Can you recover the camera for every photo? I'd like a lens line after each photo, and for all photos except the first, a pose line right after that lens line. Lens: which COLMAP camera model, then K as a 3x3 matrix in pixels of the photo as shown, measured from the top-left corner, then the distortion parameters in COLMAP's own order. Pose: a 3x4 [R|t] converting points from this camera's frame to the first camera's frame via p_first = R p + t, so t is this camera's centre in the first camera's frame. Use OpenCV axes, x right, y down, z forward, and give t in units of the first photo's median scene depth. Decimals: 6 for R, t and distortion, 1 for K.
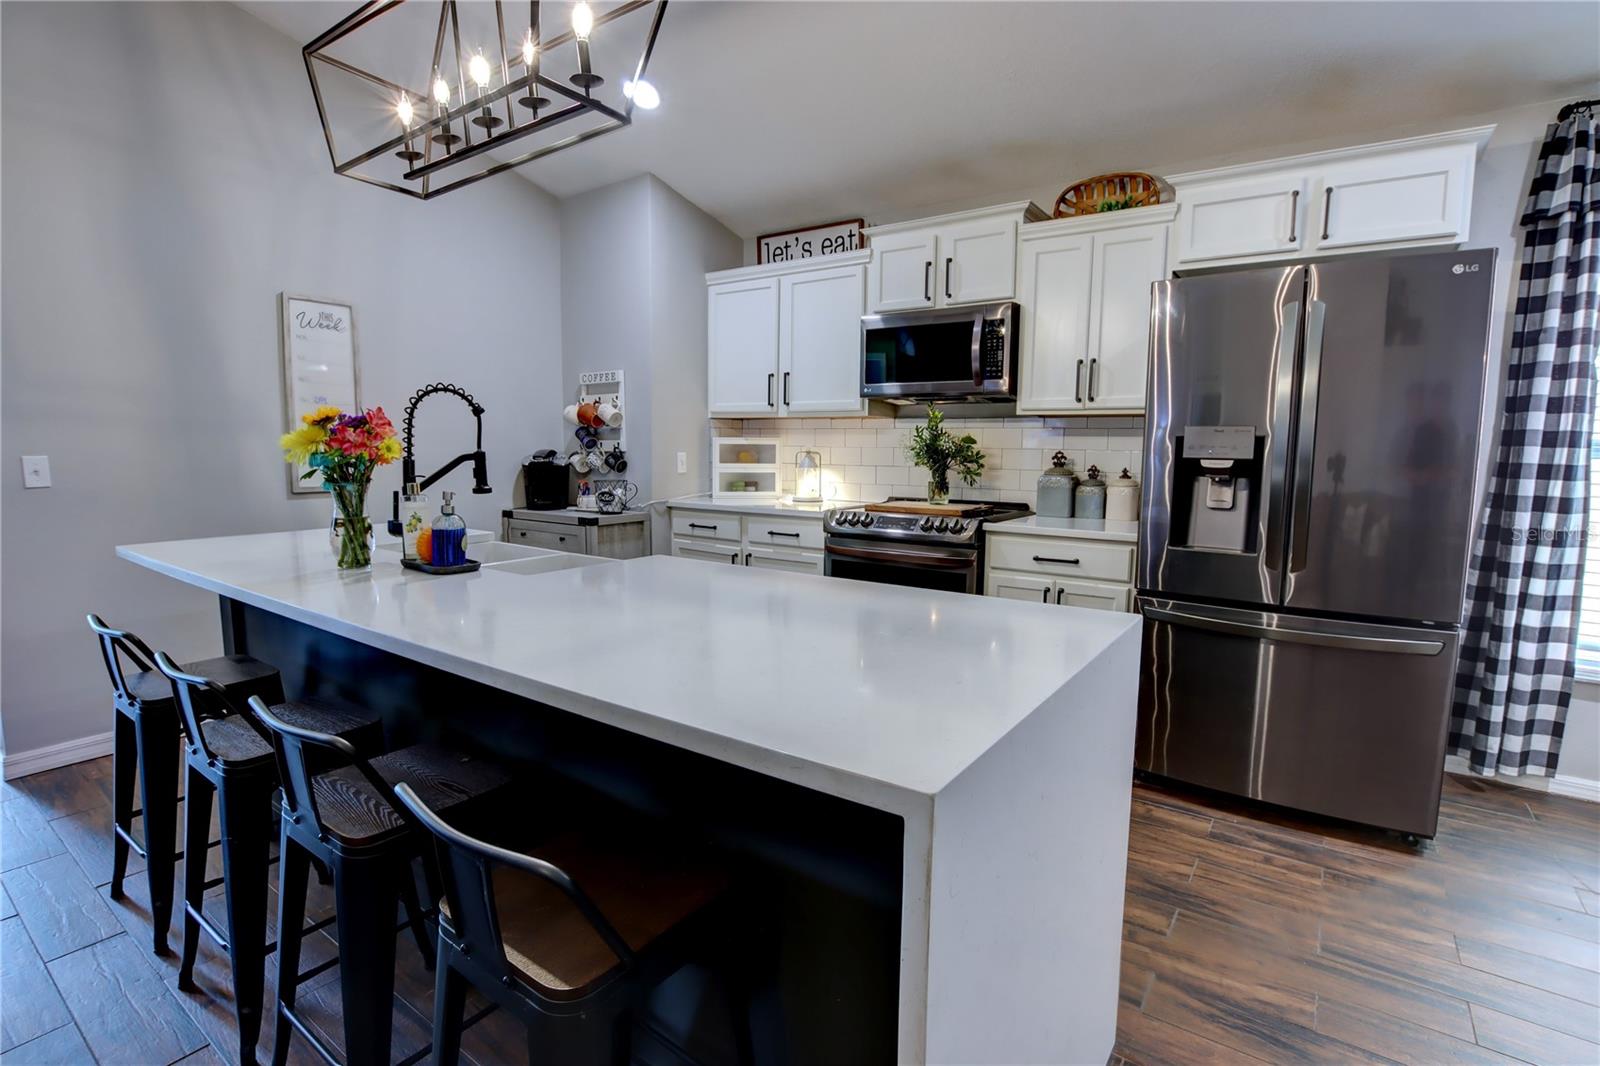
lens RADIAL K [[759.4, 0, 800.0], [0, 759.4, 533.0], [0, 0, 1]] dist [-0.032060, 0.000643]
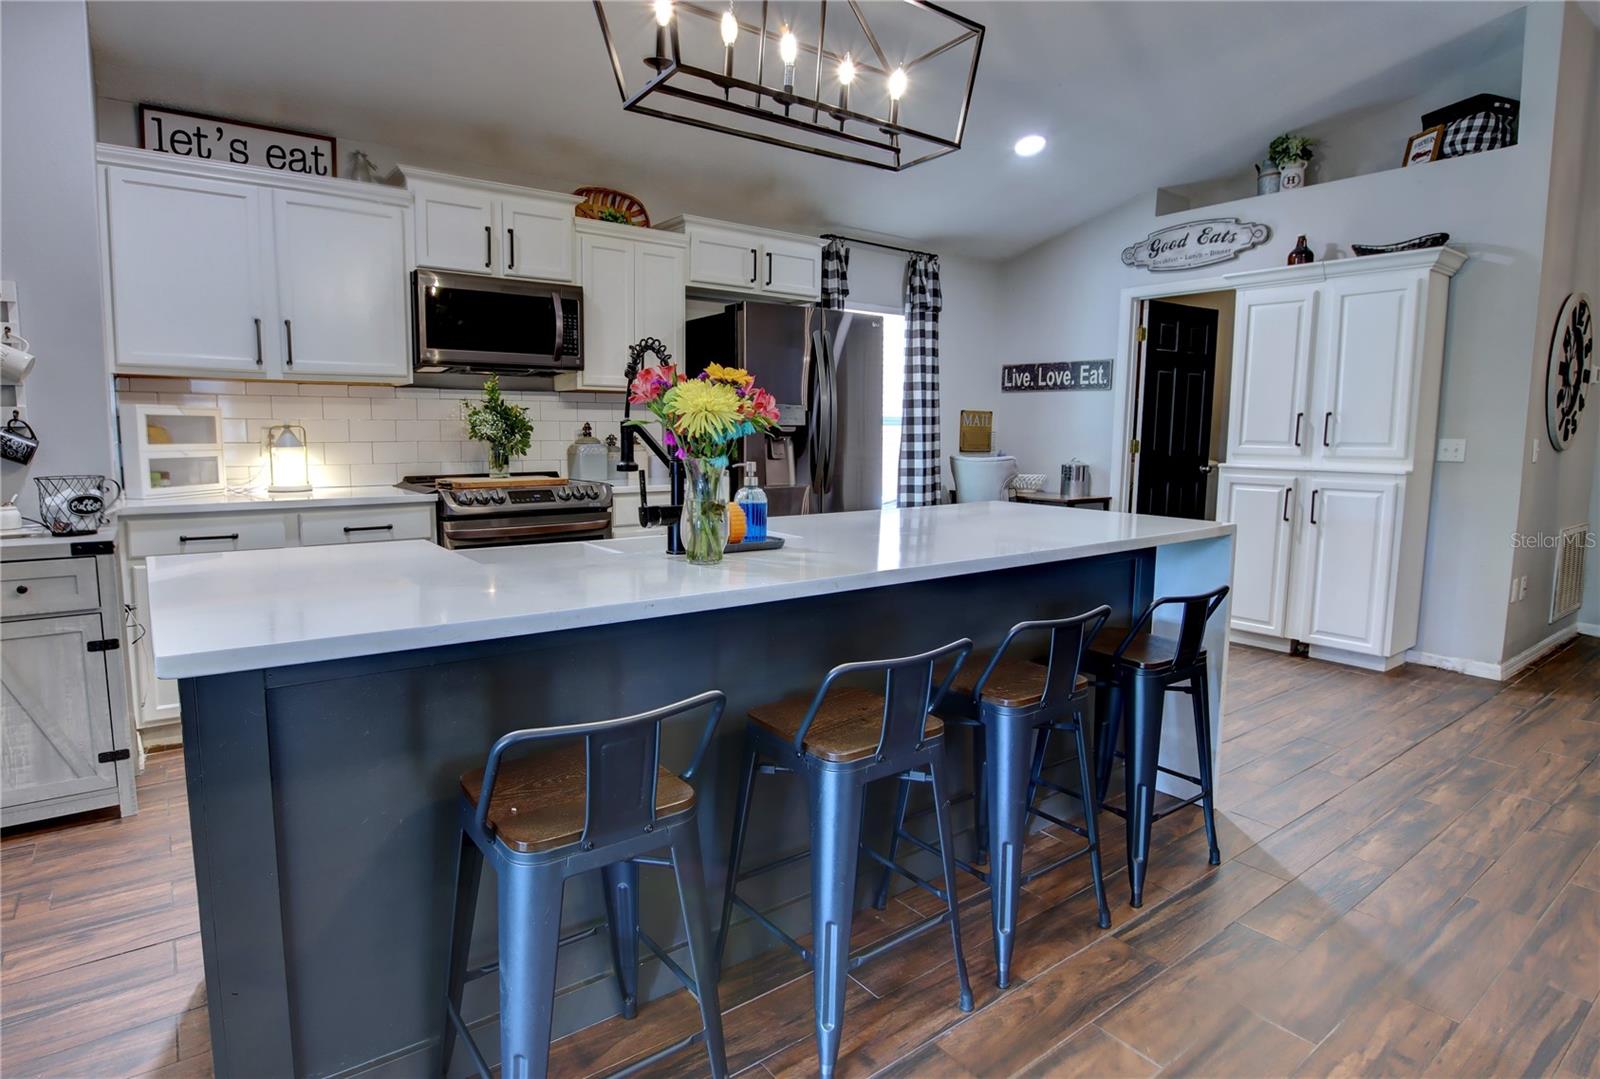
lens RADIAL K [[854.5, 0, 776.8], [0, 854.5, 537.9], [0, 0, 1]] dist [-0.029312, -0.001430]
pose [[0.313985, -0.127428, 0.940838, -0.747446], [0.106809, 0.989402, 0.098360, -0.031211], [-0.943401, 0.069606, 0.324267, 0.314376]]
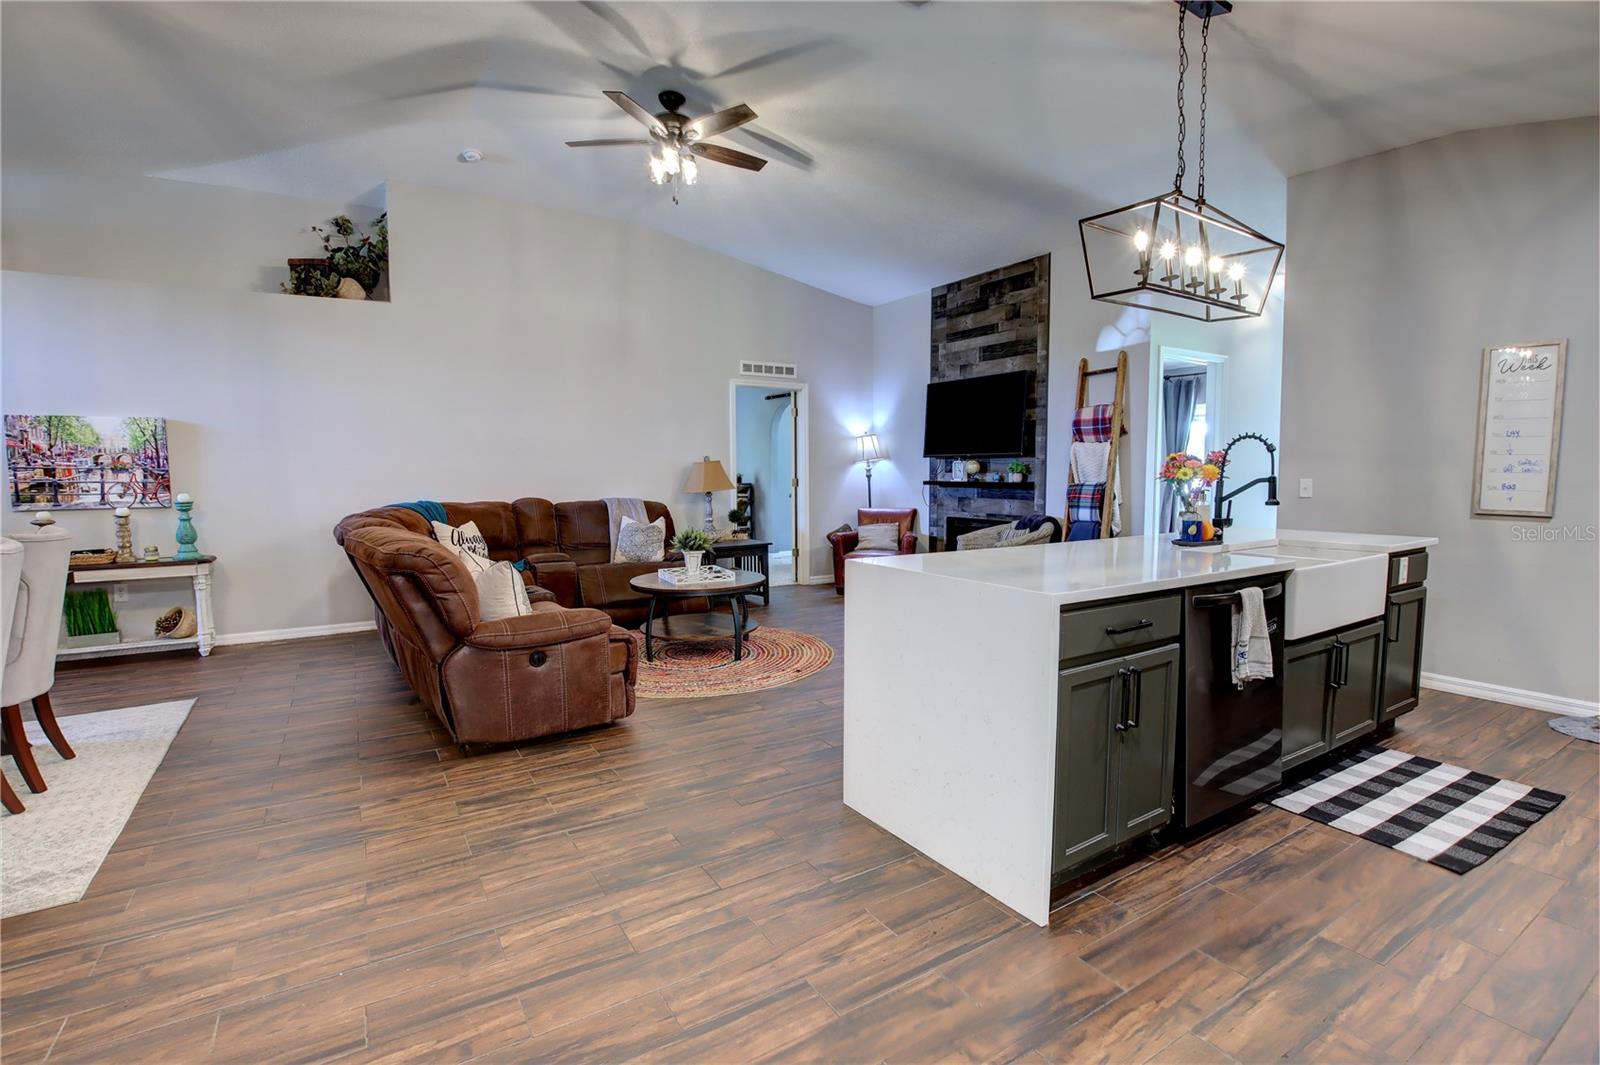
lens RADIAL K [[732.8, 0, 800.0], [0, 732.8, 532.5], [0, 0, 1]] dist [-0.045860, -0.000055]
pose [[-0.400769, 0.070384, -0.913471, 0.695889], [-0.104857, 0.986969, 0.122051, -0.042612], [0.910159, 0.144698, -0.388167, 0.413433]]
